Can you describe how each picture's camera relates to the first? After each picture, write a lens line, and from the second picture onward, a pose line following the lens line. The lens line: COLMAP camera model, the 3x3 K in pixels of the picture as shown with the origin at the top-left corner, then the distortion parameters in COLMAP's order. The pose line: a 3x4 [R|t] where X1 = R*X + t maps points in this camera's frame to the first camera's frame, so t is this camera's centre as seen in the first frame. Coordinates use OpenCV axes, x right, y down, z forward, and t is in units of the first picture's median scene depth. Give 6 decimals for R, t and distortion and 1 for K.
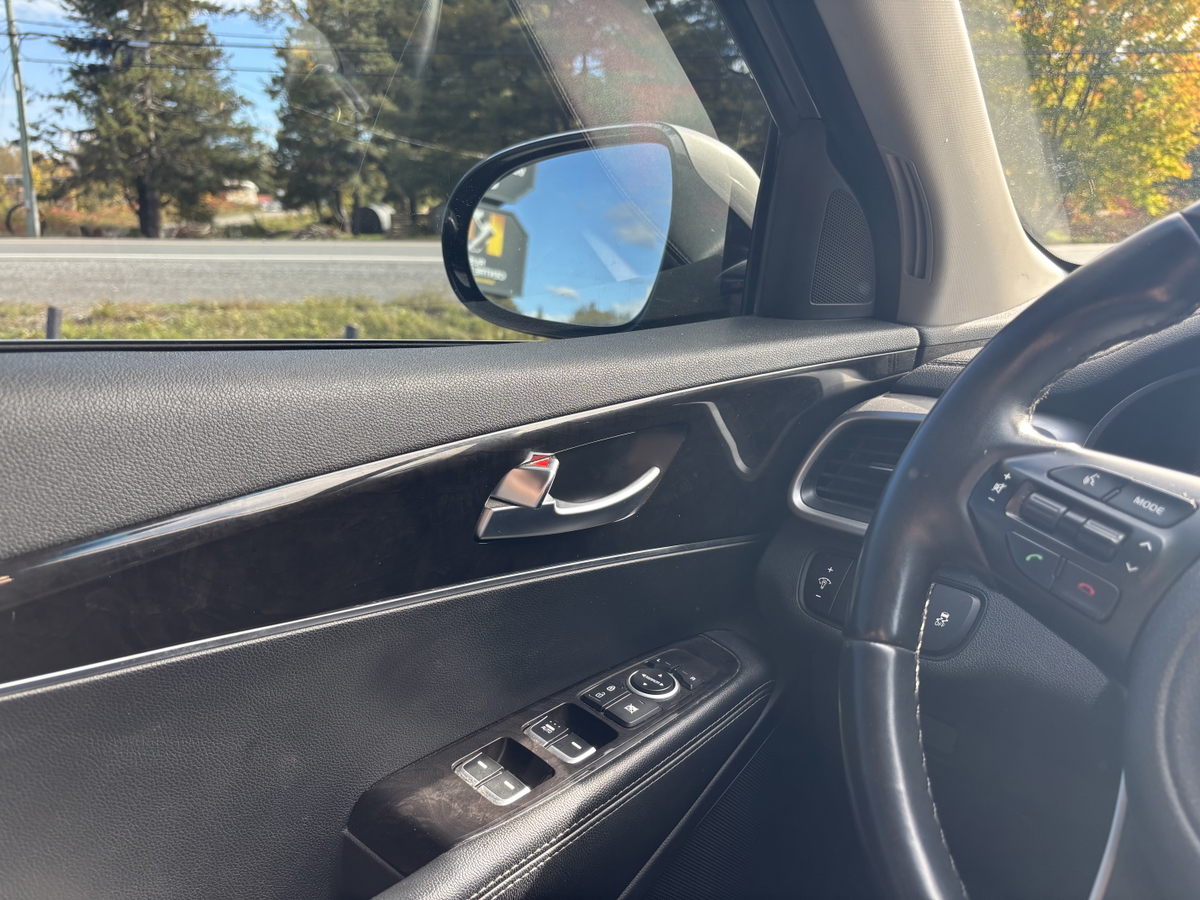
lens RADIAL K [[935.1, 0, 599.8], [0, 935.1, 448.5], [0, 0, 1]] dist [0.011331, -0.009116]
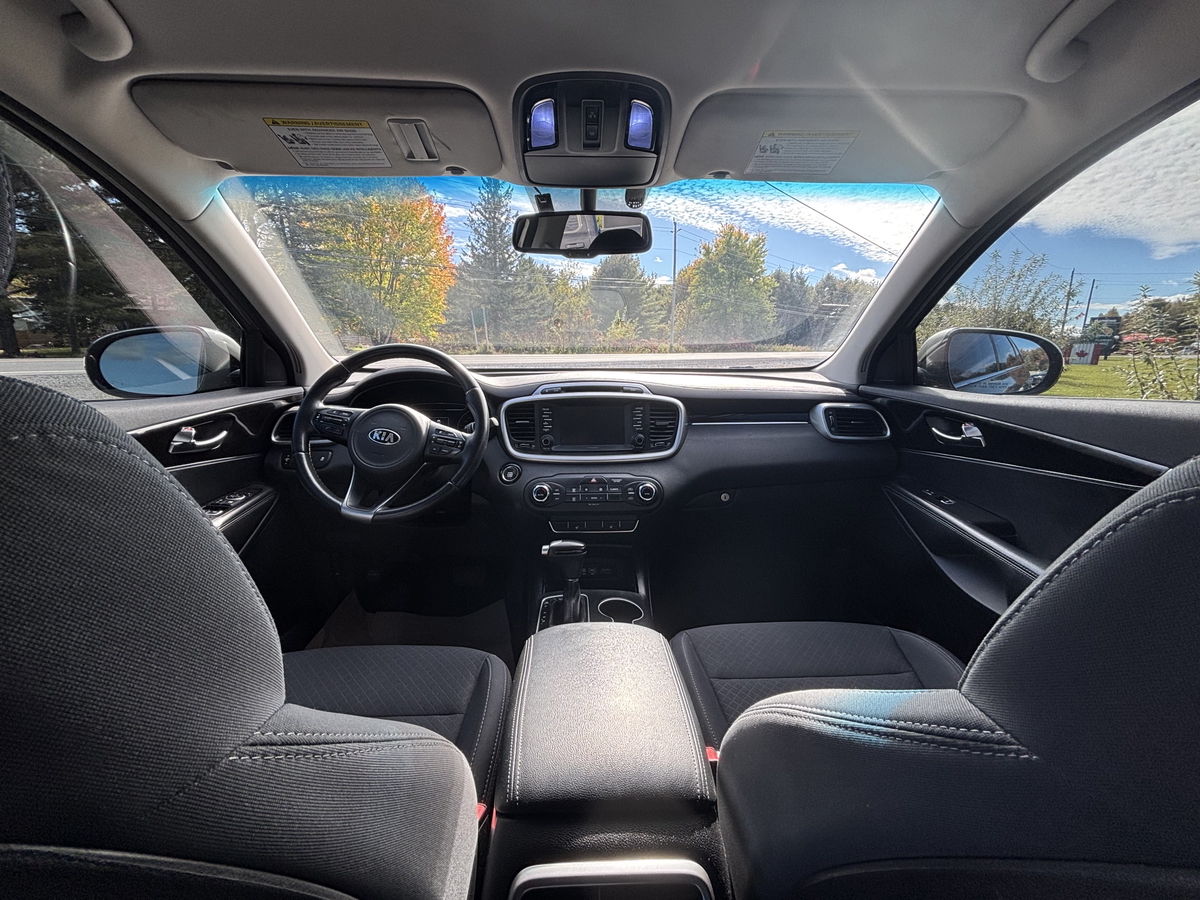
lens RADIAL K [[485.4, 0, 601.8], [0, 485.4, 451.2], [0, 0, 1]] dist [-0.010508, -0.000933]
pose [[0.666799, -0.162553, 0.727293, -0.275637], [0.174393, 0.982860, 0.059786, 0.198524], [-0.724545, 0.086969, 0.683718, -1.056561]]
